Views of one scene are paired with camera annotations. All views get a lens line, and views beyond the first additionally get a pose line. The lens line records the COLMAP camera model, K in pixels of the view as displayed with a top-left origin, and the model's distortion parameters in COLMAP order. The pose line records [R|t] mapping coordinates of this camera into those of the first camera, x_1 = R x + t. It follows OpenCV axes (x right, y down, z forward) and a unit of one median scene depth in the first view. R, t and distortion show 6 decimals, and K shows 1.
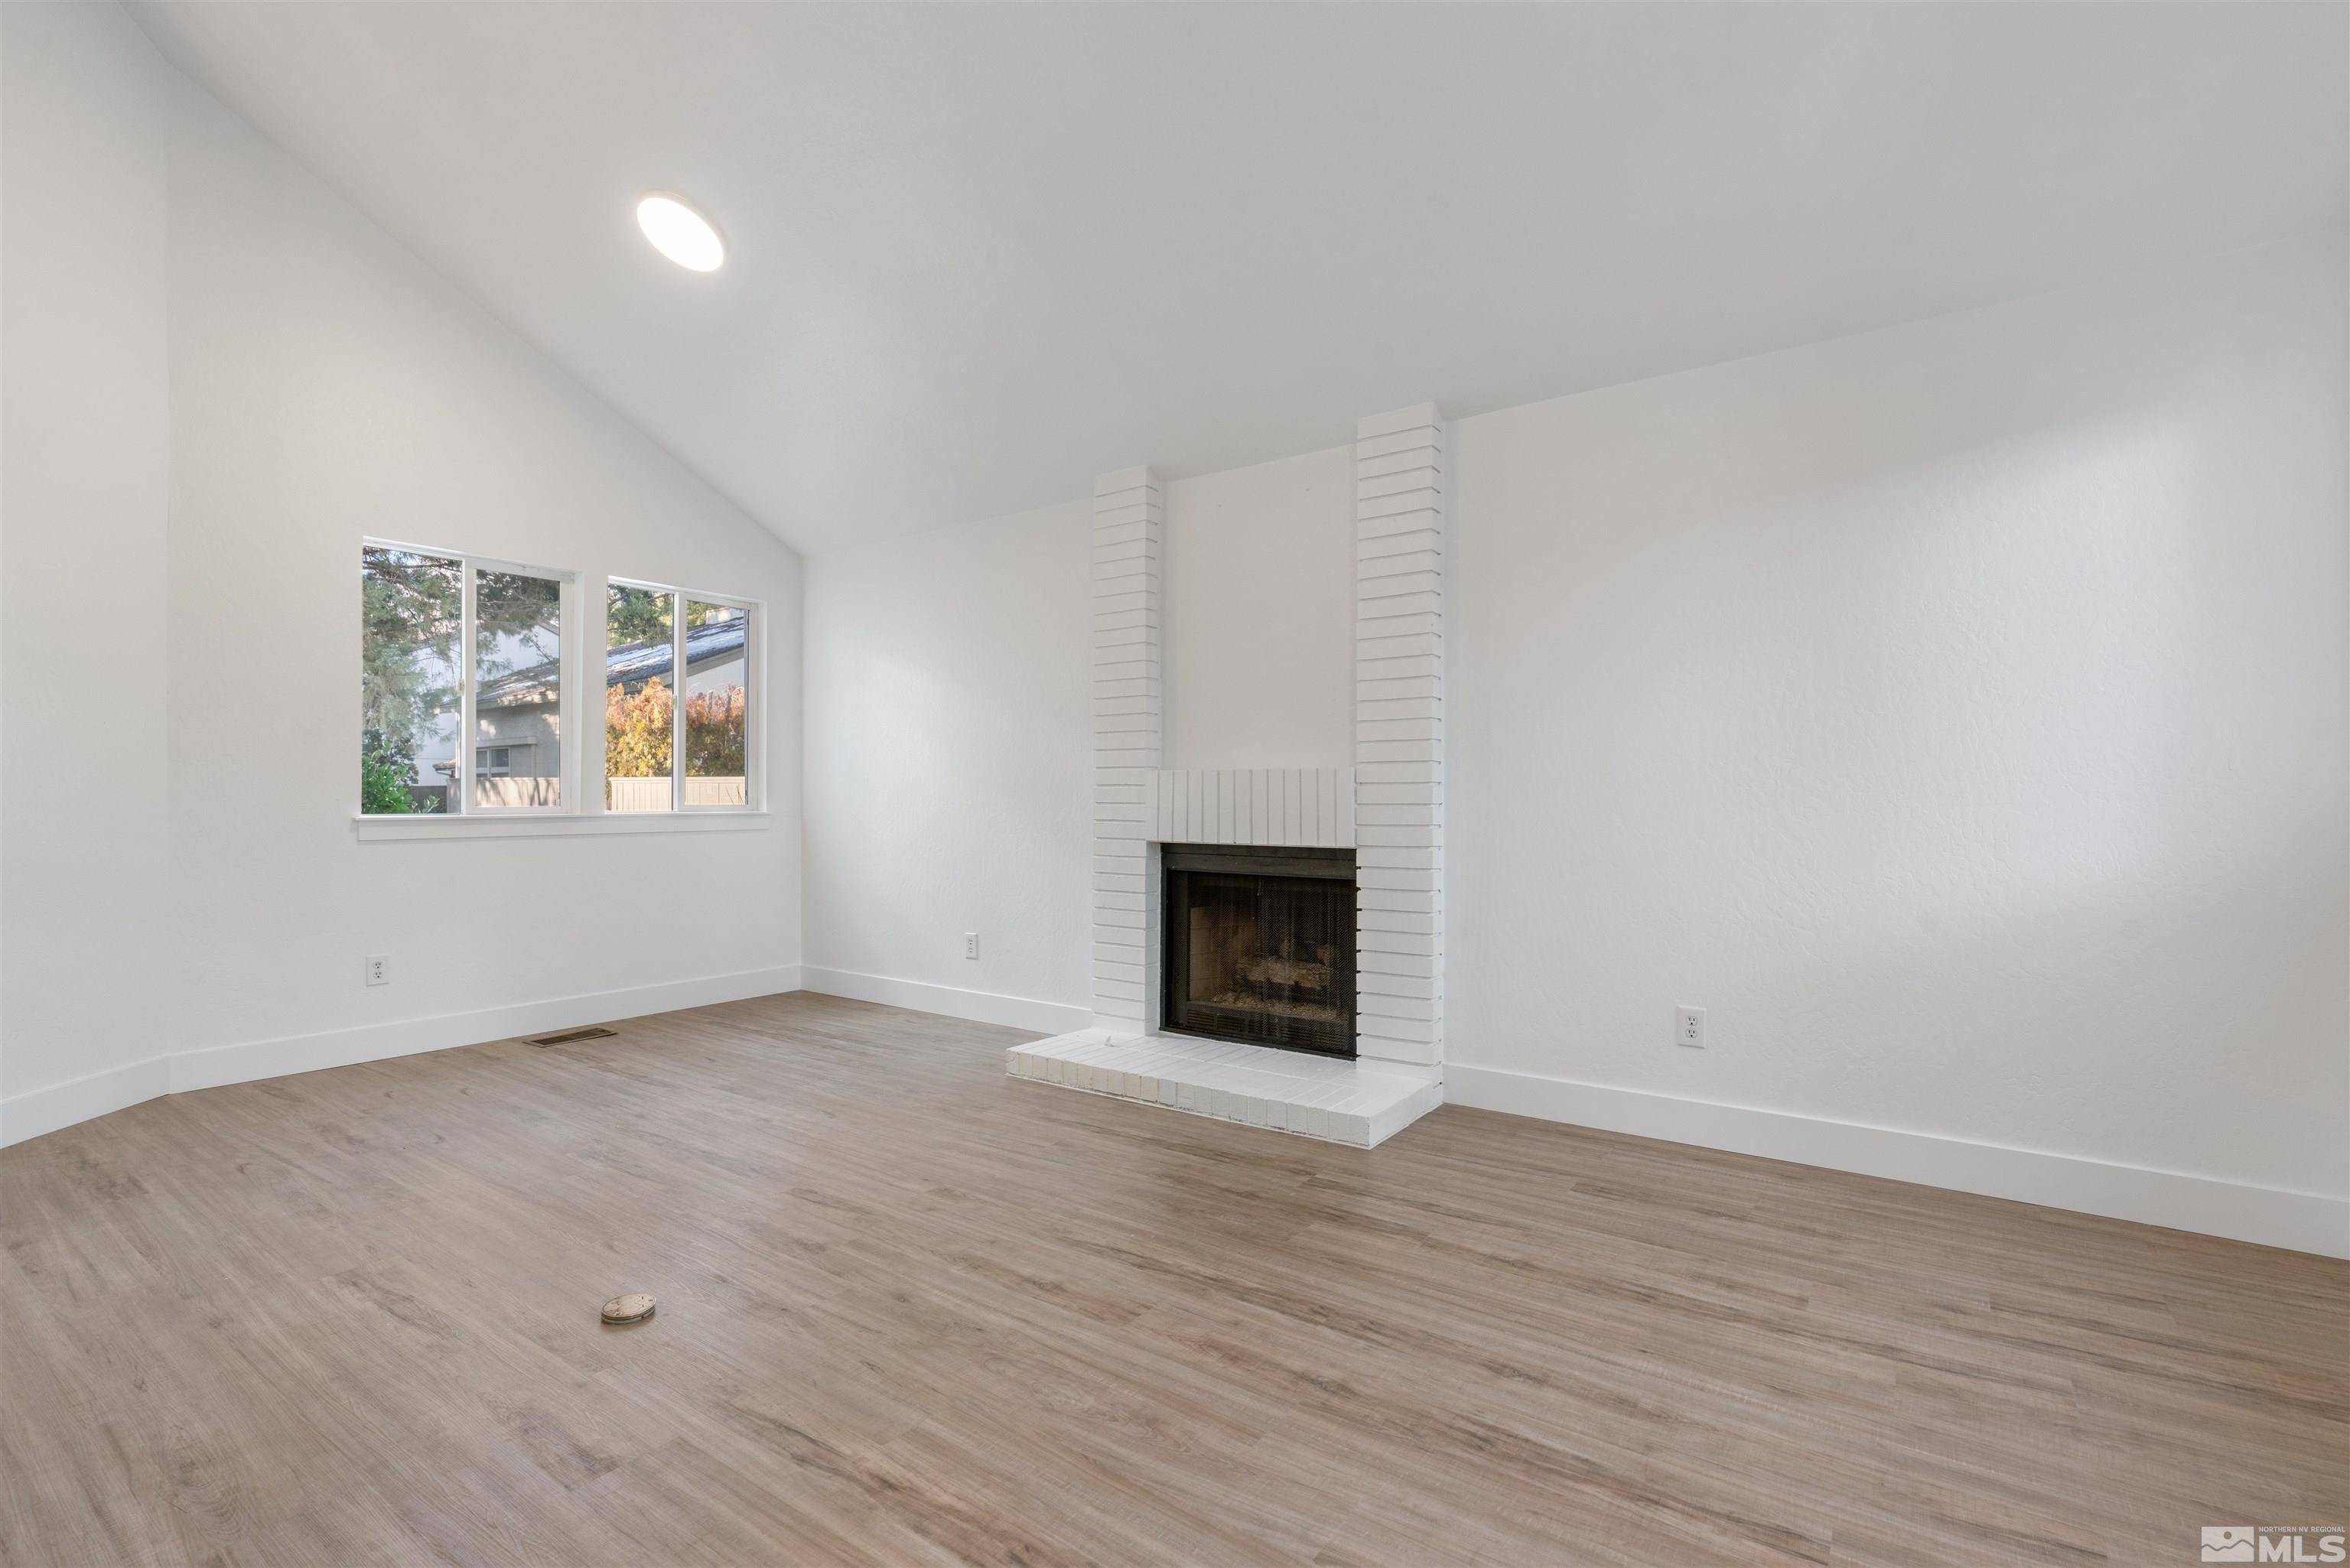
lens RADIAL K [[1058.7, 0, 1210.0], [0, 1058.7, 799.8], [0, 0, 1]] dist [-0.010727, 0.000734]
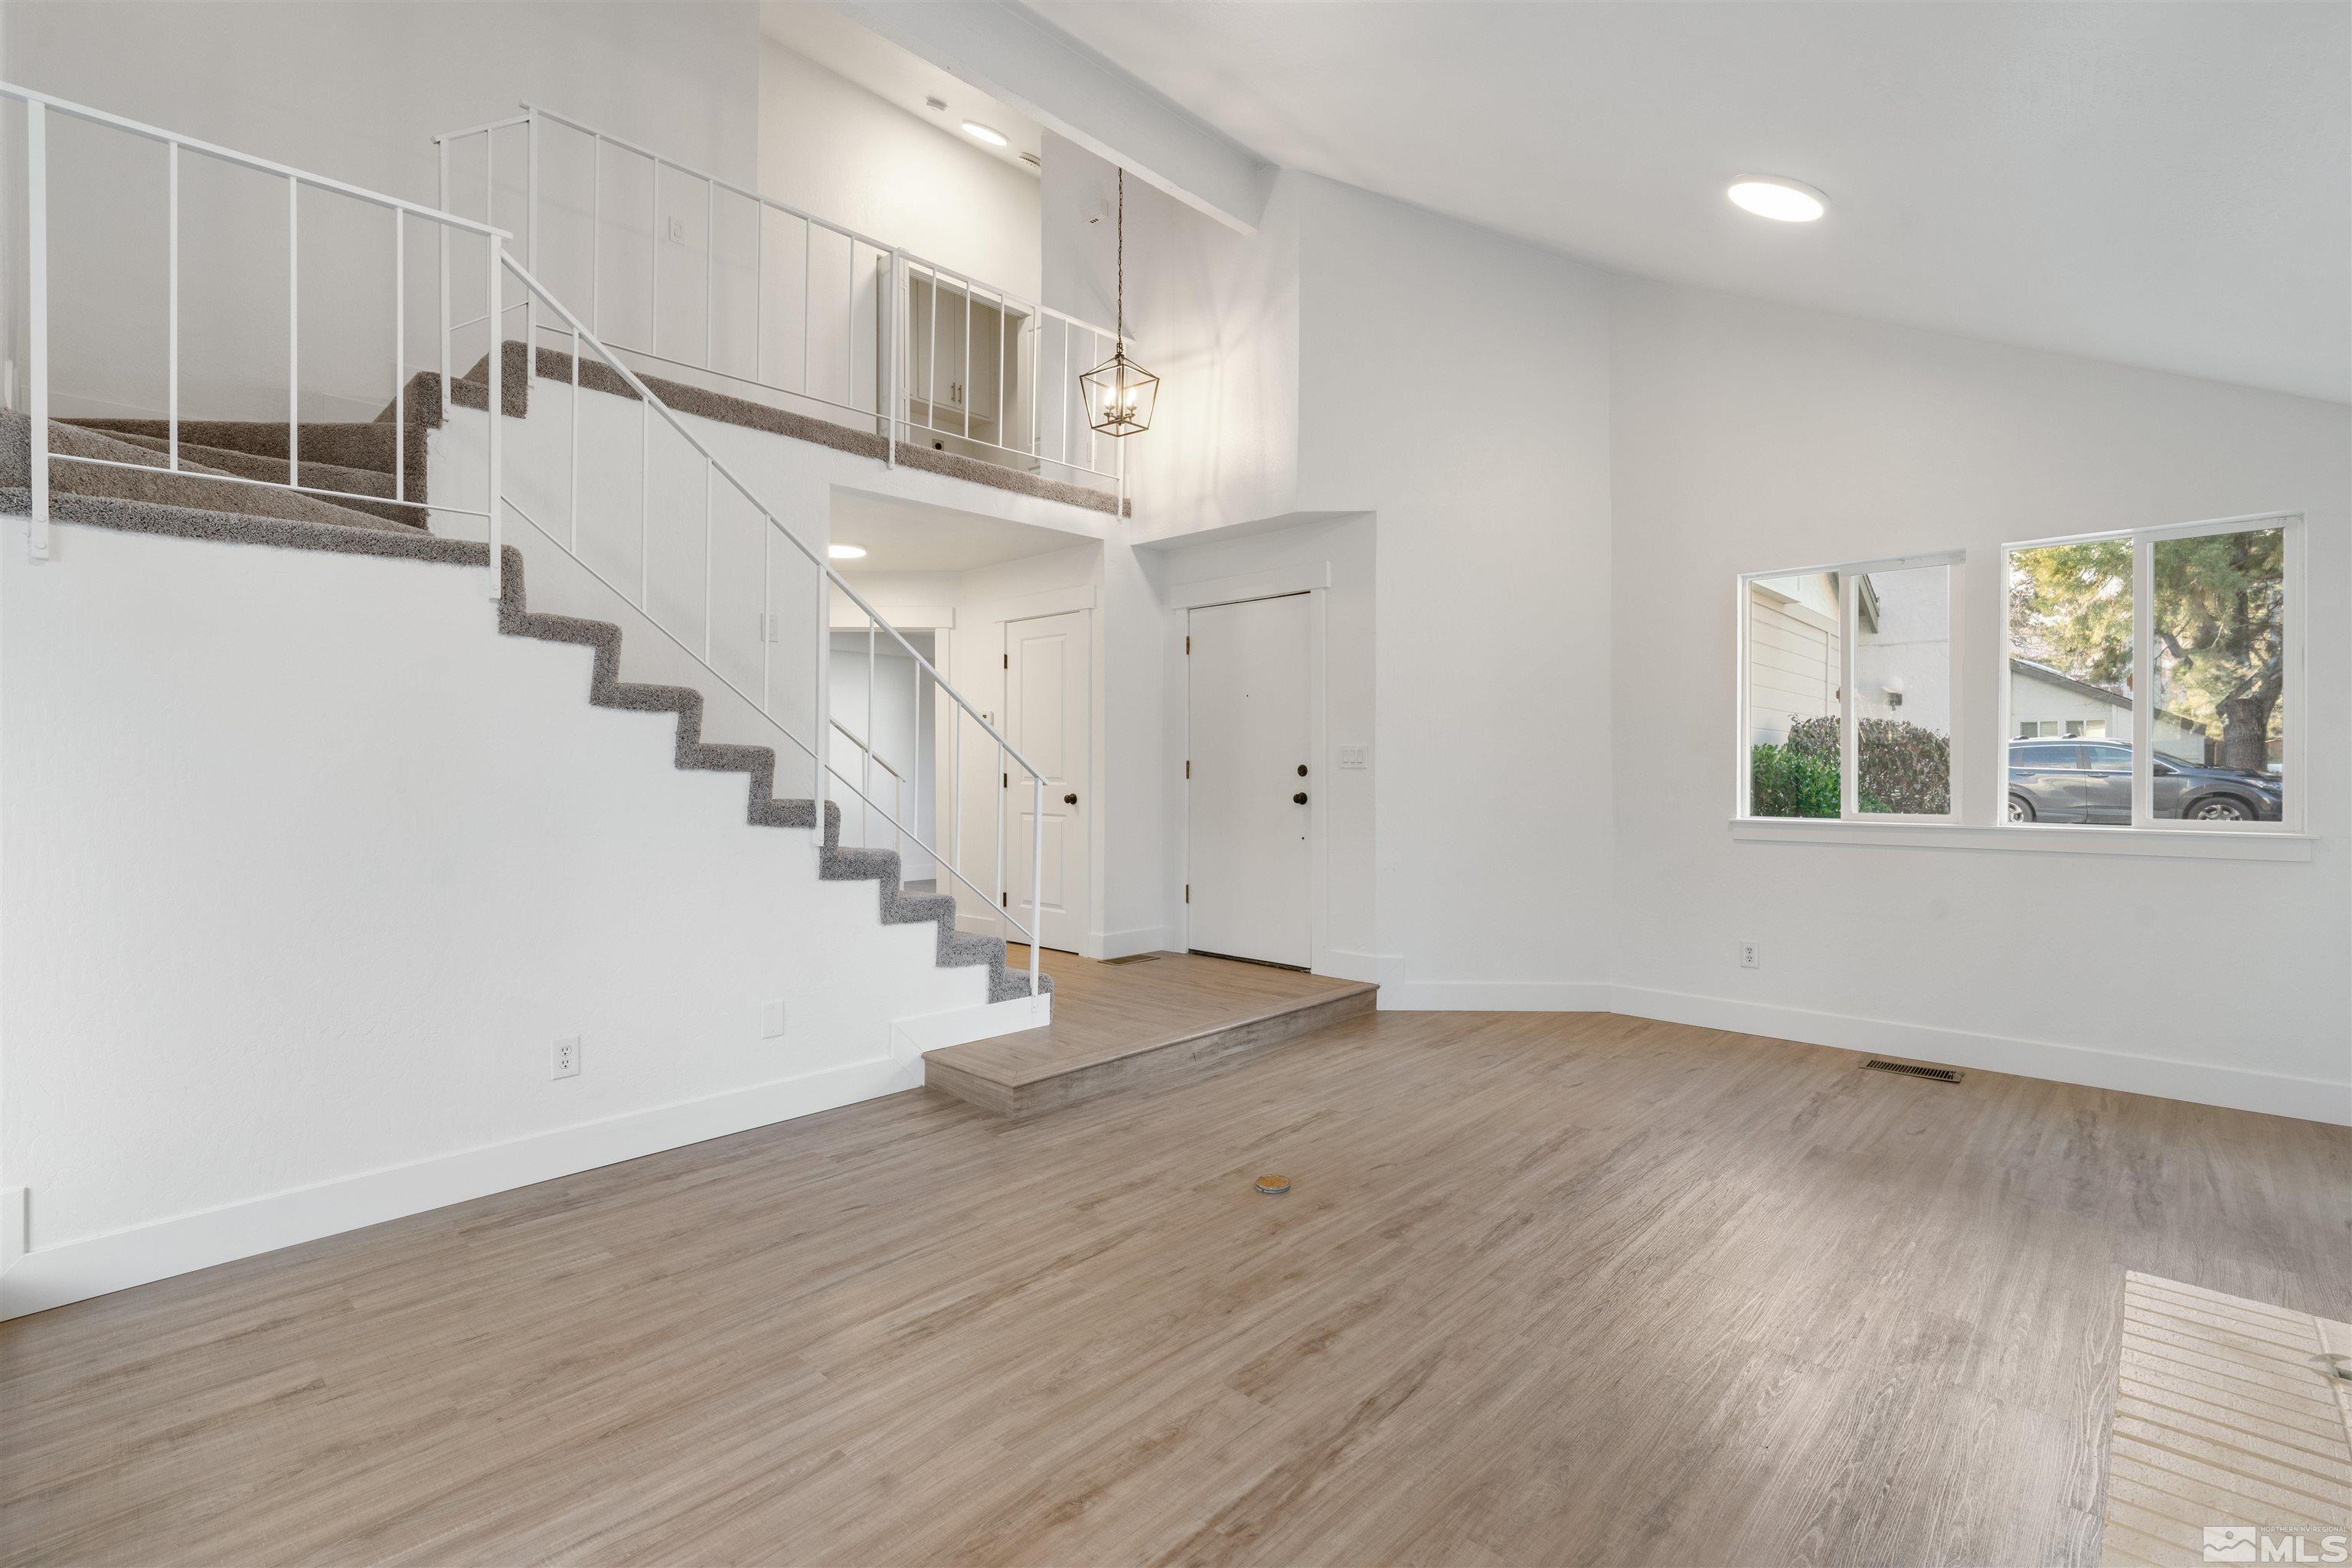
lens RADIAL K [[1077.1, 0, 1138.4], [0, 1077.1, 774.8], [0, 0, 1]] dist [-0.009597, -0.000078]
pose [[-0.164604, 0.003707, -0.986353, 0.660124], [-0.003675, 0.999984, 0.004371, -0.049137], [0.986353, 0.004344, -0.164588, 0.789669]]
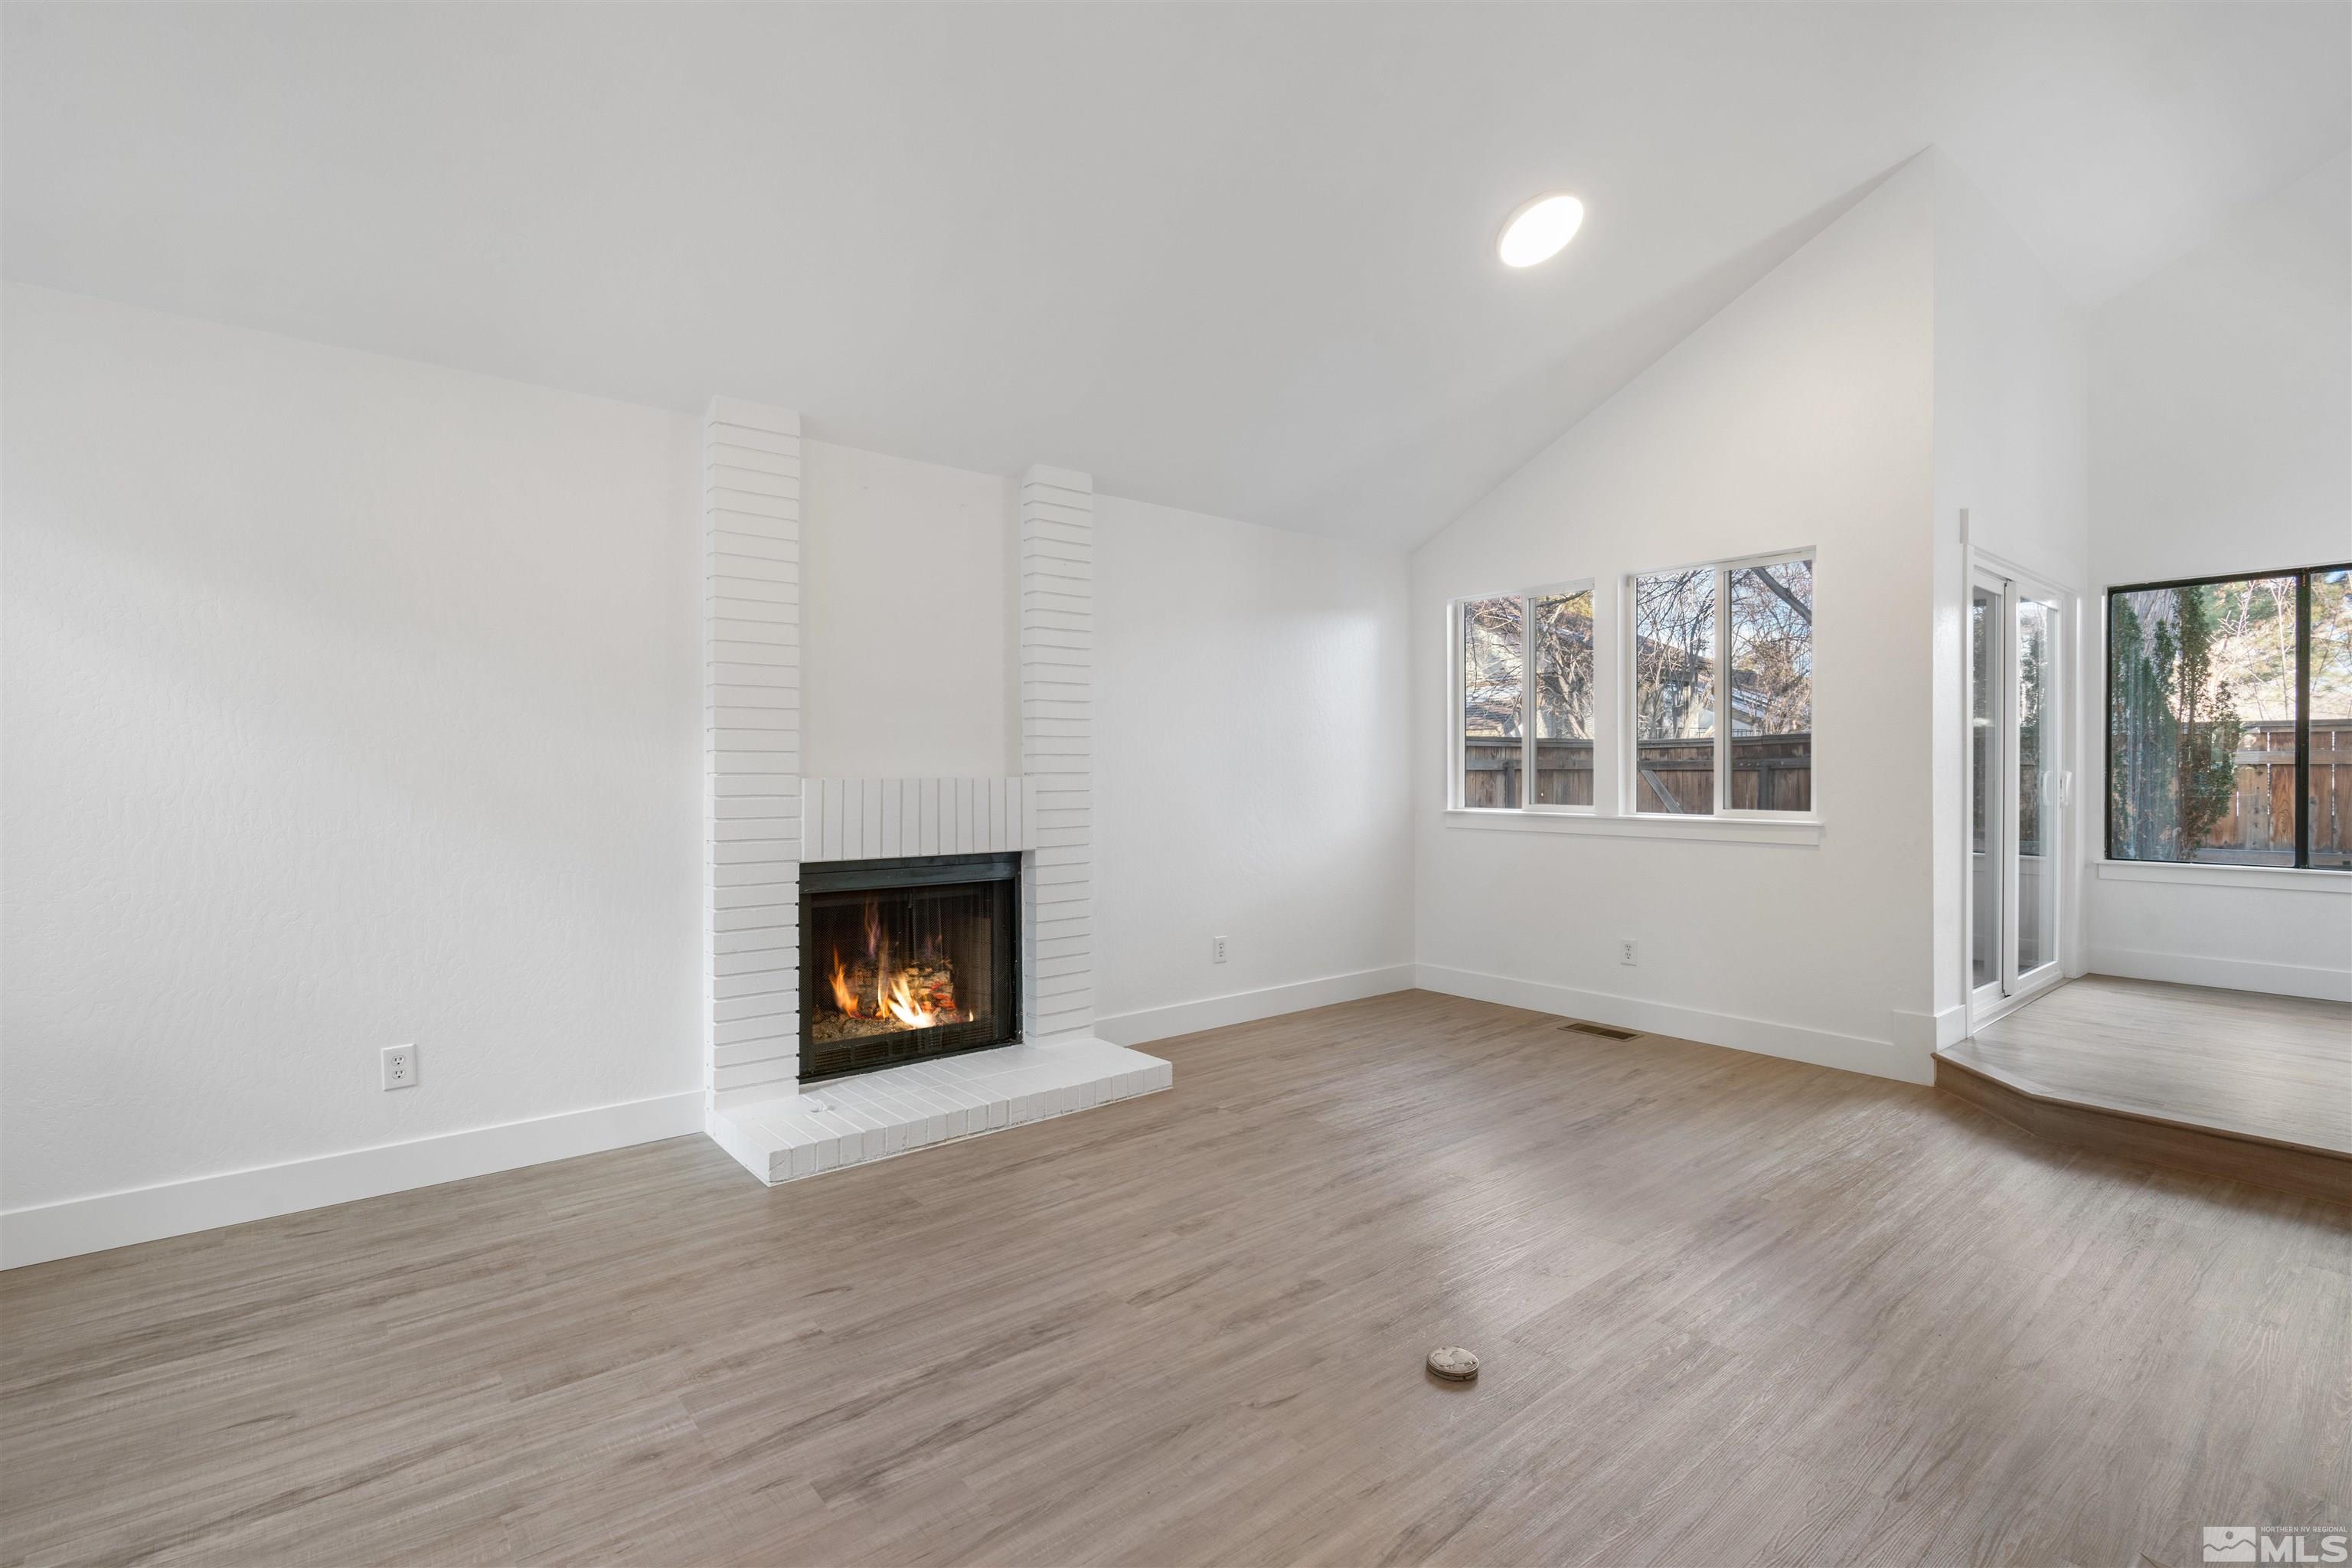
lens RADIAL K [[1077.1, 0, 1138.4], [0, 1077.1, 774.8], [0, 0, 1]] dist [-0.009597, -0.000078]
pose [[0.286072, -0.005519, 0.958192, -1.185535], [0.002232, 0.999985, 0.005093, -0.050565], [-0.958206, 0.000682, 0.286080, 0.742686]]
